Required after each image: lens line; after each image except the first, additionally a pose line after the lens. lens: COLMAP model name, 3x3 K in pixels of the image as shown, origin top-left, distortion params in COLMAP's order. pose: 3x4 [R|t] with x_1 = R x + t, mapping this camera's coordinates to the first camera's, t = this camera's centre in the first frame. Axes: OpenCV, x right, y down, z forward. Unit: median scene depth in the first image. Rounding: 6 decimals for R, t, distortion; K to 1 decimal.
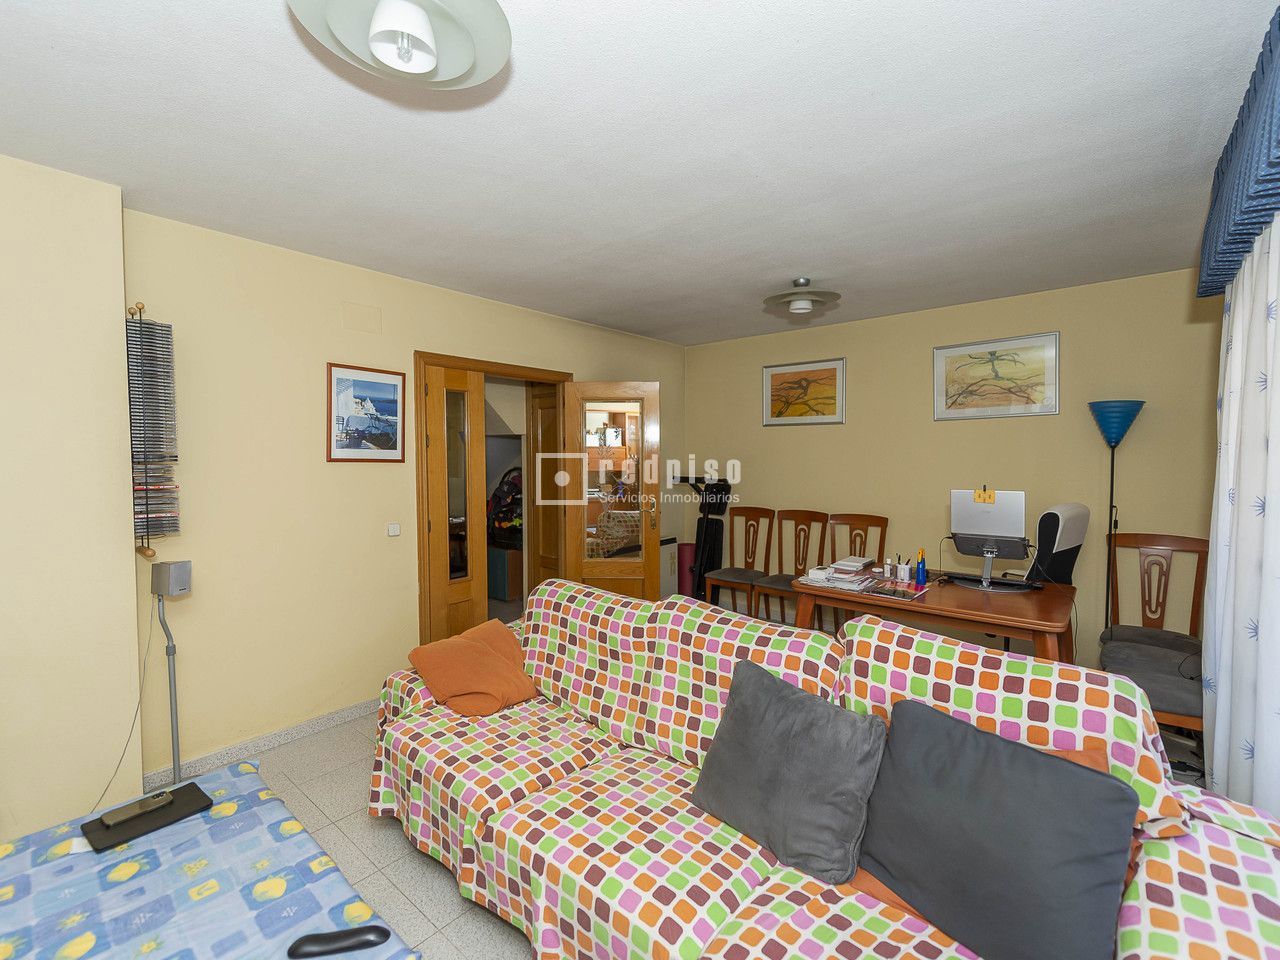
lens RADIAL K [[574.9, 0, 634.8], [0, 574.9, 479.0], [0, 0, 1]] dist [0.002948, -0.000638]
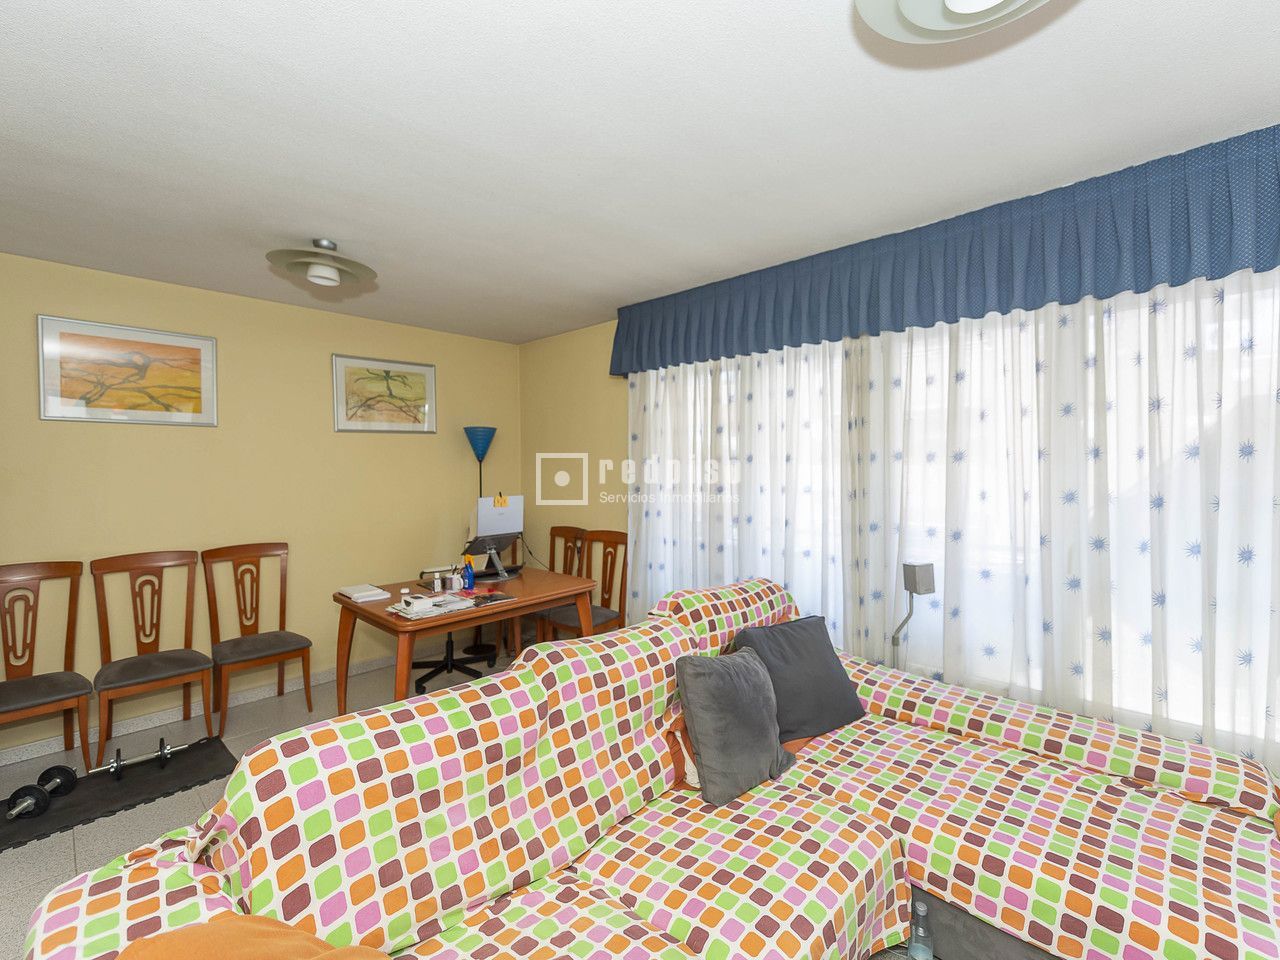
lens RADIAL K [[574.9, 0, 632.4], [0, 574.9, 471.0], [0, 0, 1]] dist [0.002948, -0.000638]
pose [[0.048907, -0.005121, 0.998790, -0.420884], [0.052348, 0.998626, 0.002557, -0.014703], [-0.997431, 0.052160, 0.049108, 0.504360]]
